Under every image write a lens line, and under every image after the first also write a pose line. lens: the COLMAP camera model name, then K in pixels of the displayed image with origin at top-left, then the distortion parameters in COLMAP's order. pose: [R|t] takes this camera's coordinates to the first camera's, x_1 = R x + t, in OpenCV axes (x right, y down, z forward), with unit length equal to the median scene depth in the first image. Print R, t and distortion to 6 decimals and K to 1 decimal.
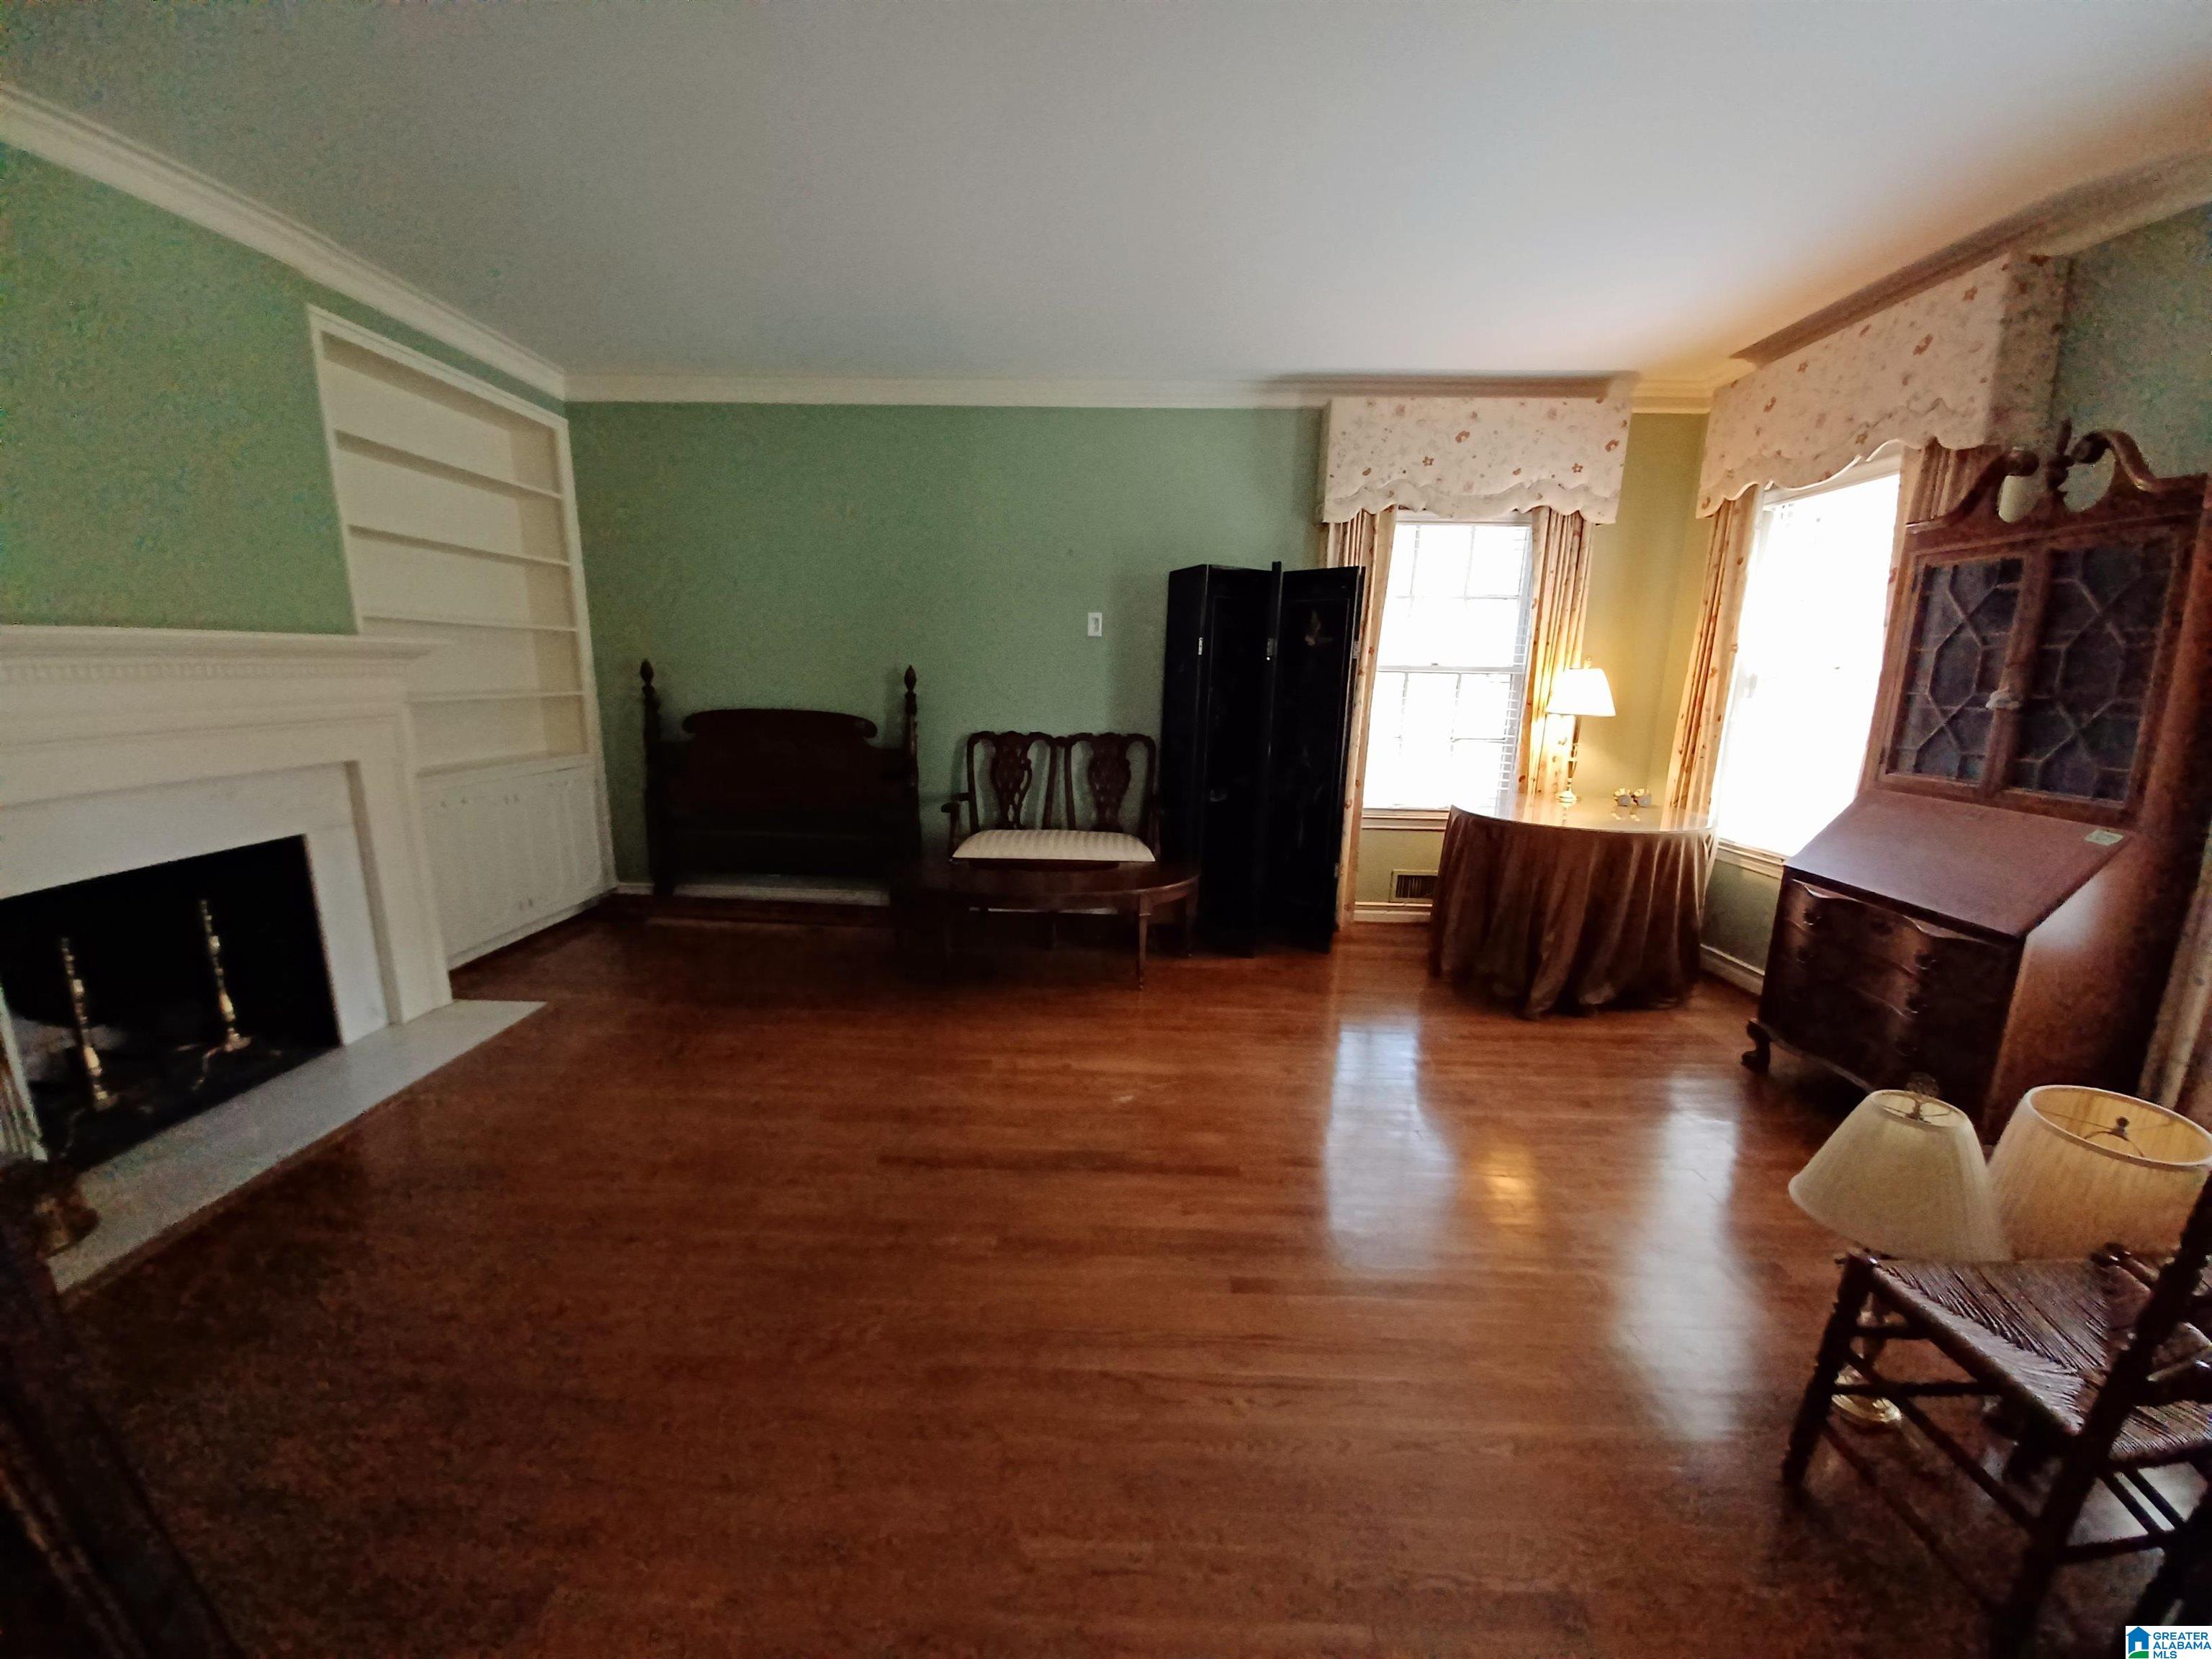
lens RADIAL K [[844.7, 0, 1106.0], [0, 844.7, 829.5], [0, 0, 1]] dist [0.001077, 0.000074]
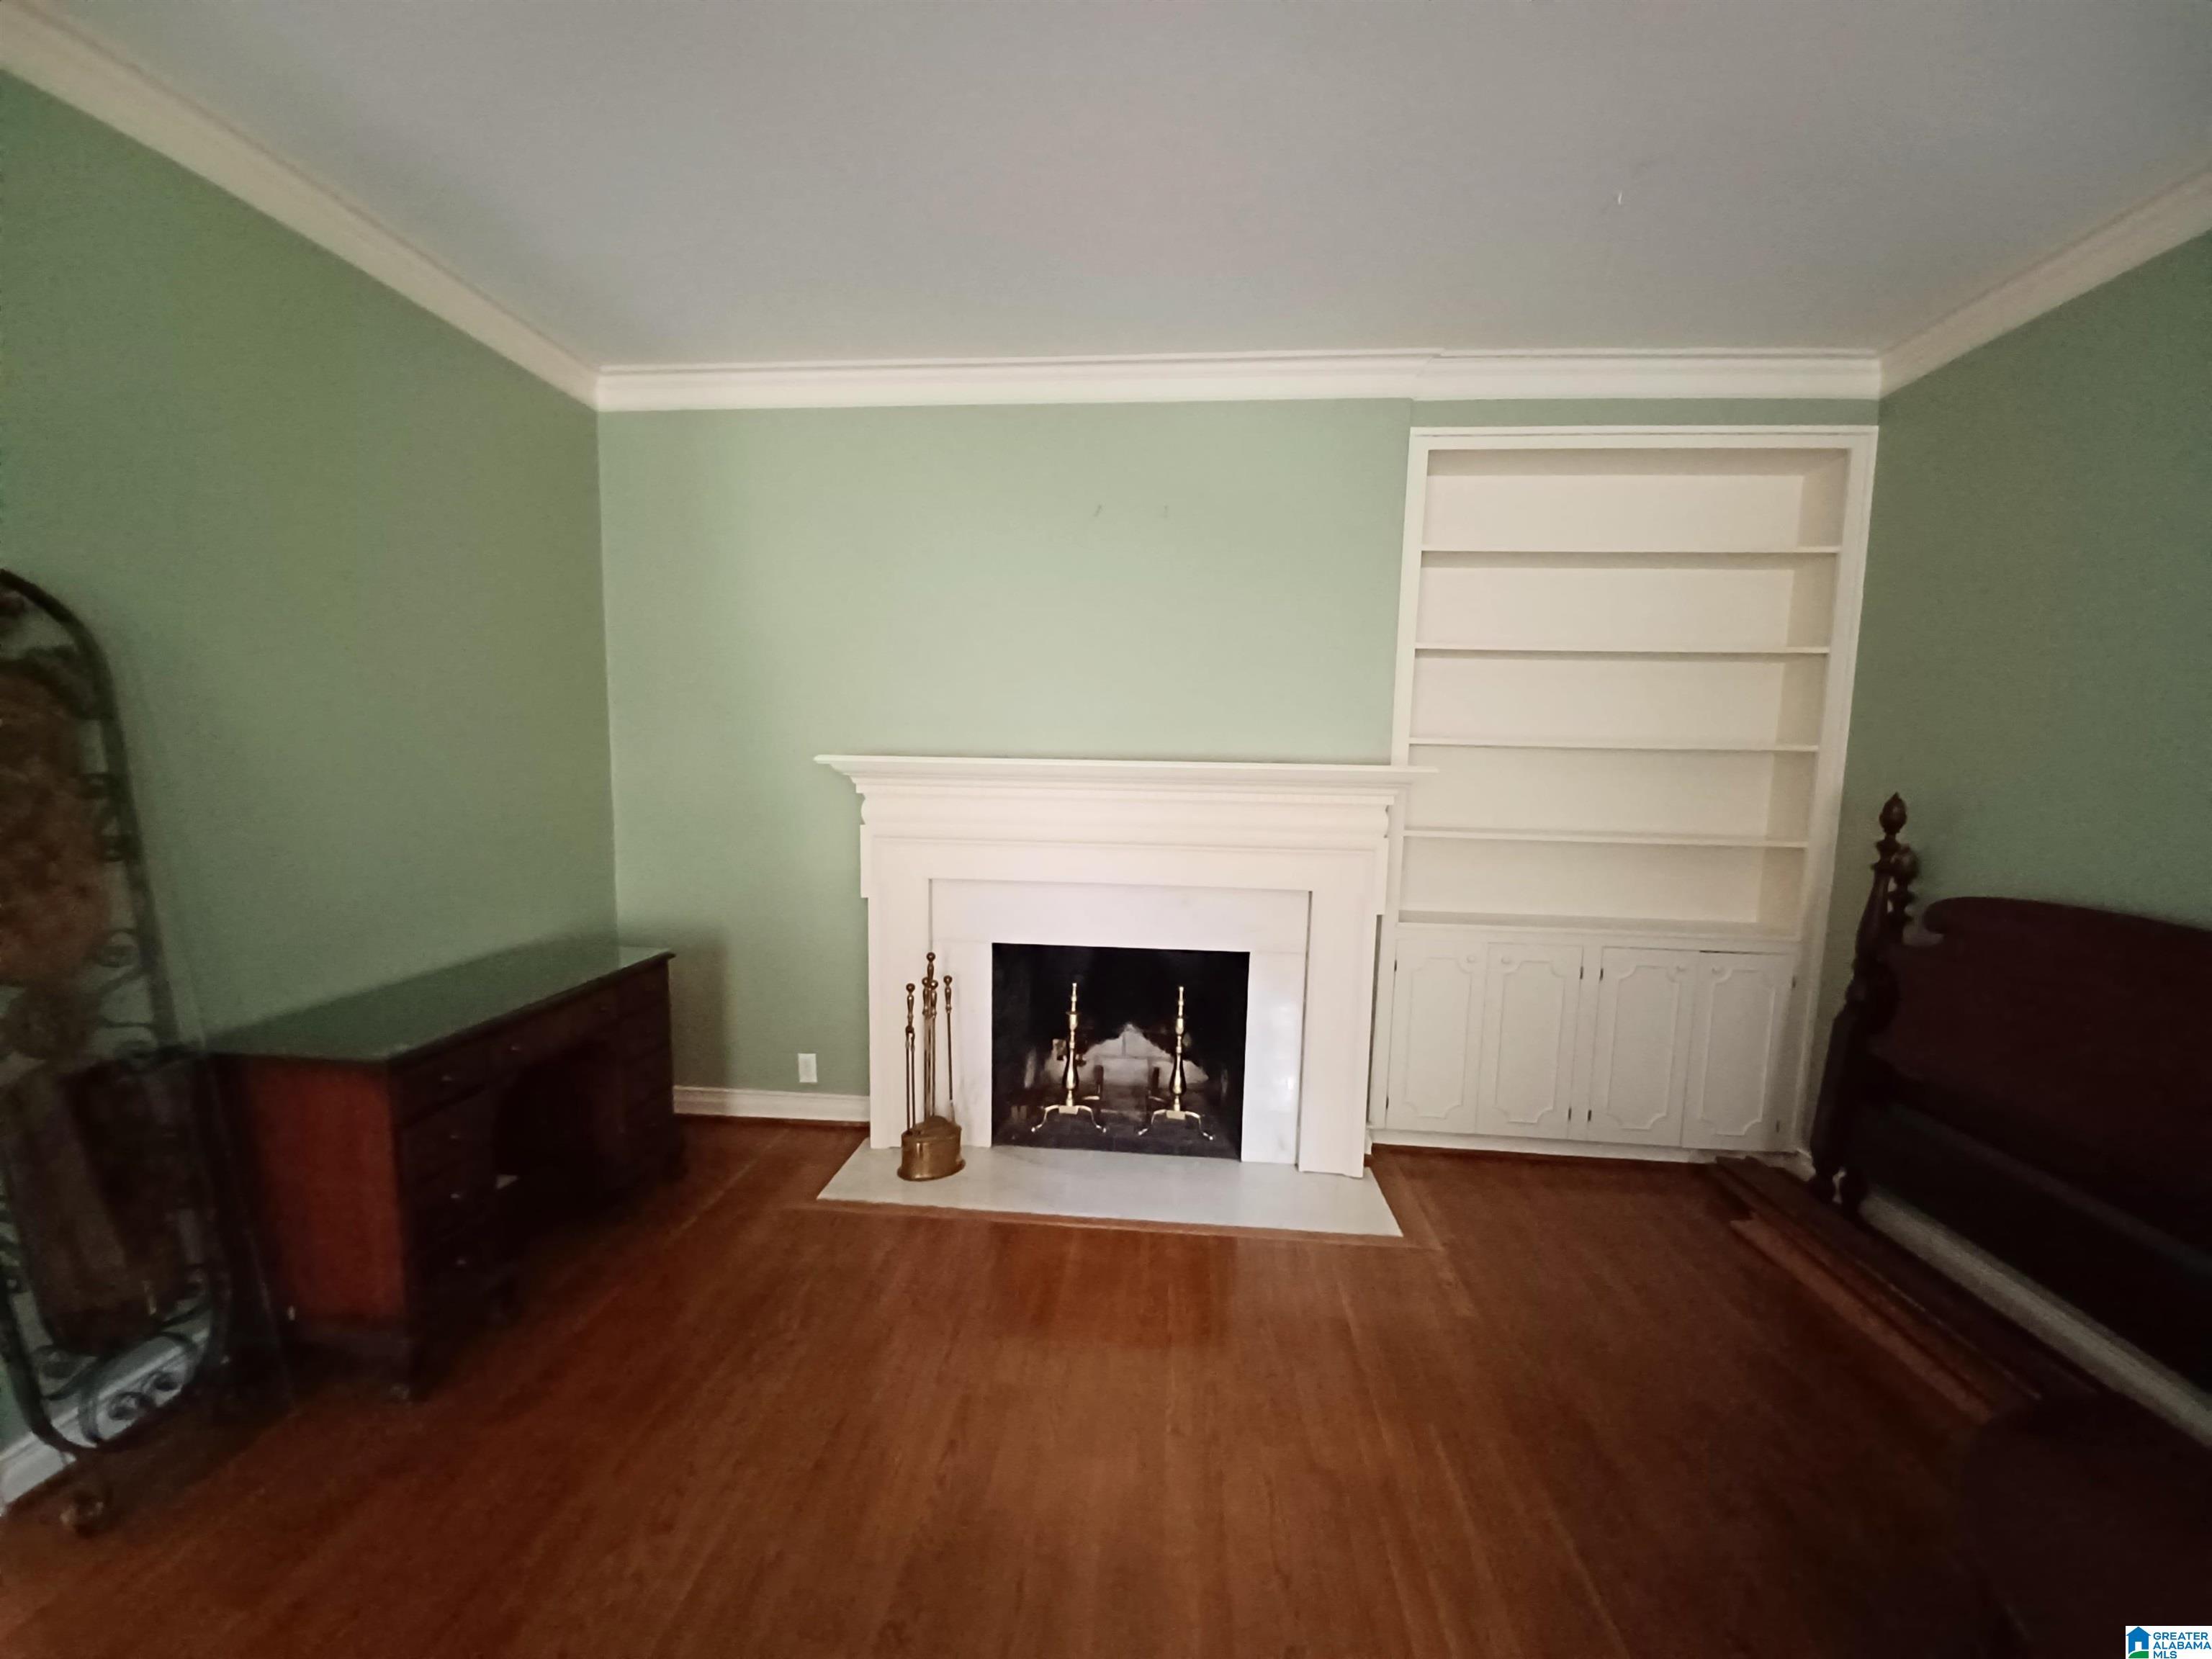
lens RADIAL K [[795.2, 0, 1107.0], [0, 795.2, 862.9], [0, 0, 1]] dist [-0.032018, -0.000012]
pose [[-0.095877, 0.092064, -0.991126, 0.024340], [-0.205298, 0.972477, 0.110192, -0.150364], [0.973992, 0.214041, -0.074338, 0.765667]]
